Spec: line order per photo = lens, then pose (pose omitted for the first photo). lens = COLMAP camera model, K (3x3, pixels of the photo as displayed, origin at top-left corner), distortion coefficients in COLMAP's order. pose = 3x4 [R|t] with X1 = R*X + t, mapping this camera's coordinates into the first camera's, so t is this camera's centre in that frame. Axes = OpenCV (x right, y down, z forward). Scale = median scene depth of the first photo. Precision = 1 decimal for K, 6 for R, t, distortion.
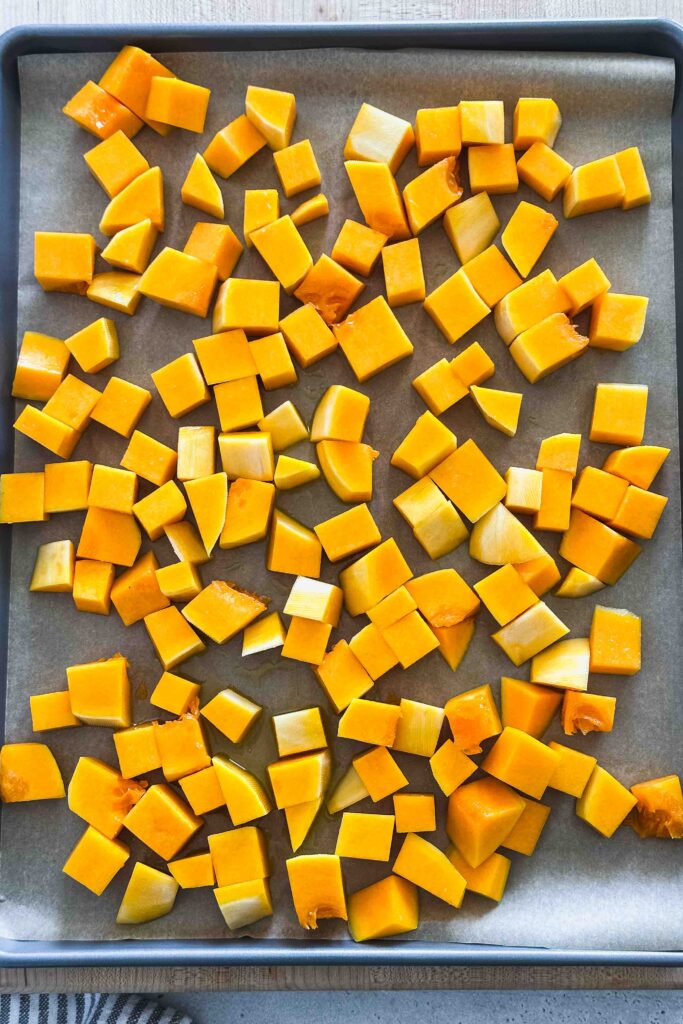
lens RADIAL K [[1396.9, 0, 345.1], [0, 1396.9, 509.8], [0, 0, 1]] dist [0.152648, 0.000000]
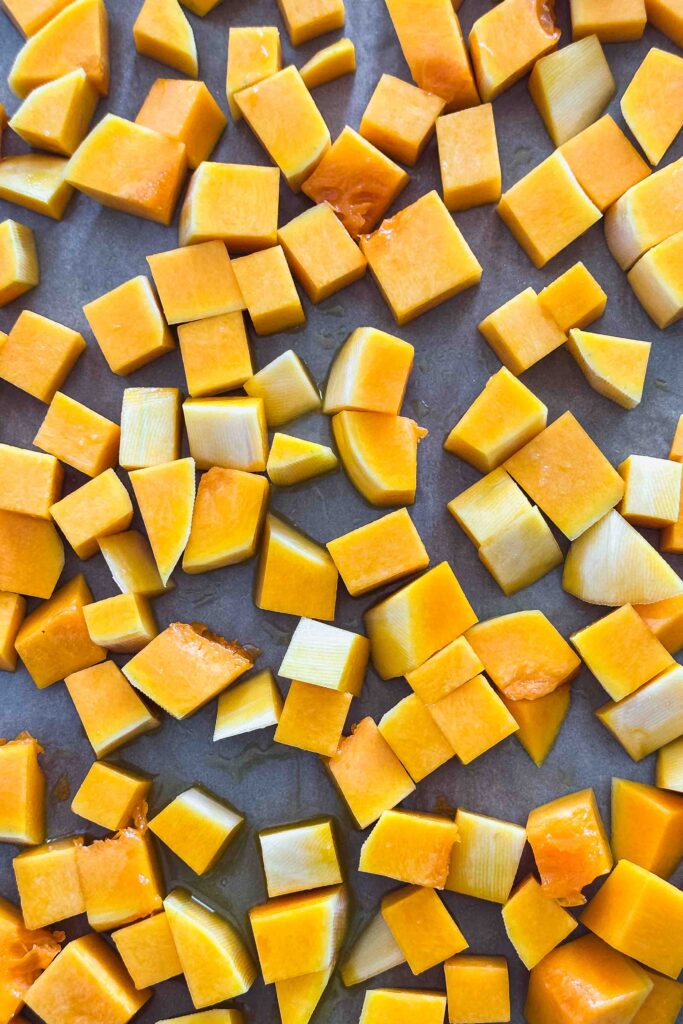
lens RADIAL K [[1396.9, 0, 339.1], [0, 1396.9, 515.4], [0, 0, 1]] dist [0.152648, 0.000000]
pose [[0.999755, 0.013908, -0.017232, -0.005326], [-0.013694, 0.999829, 0.012446, -0.008780], [0.017402, -0.012207, 0.999774, 0.343444]]
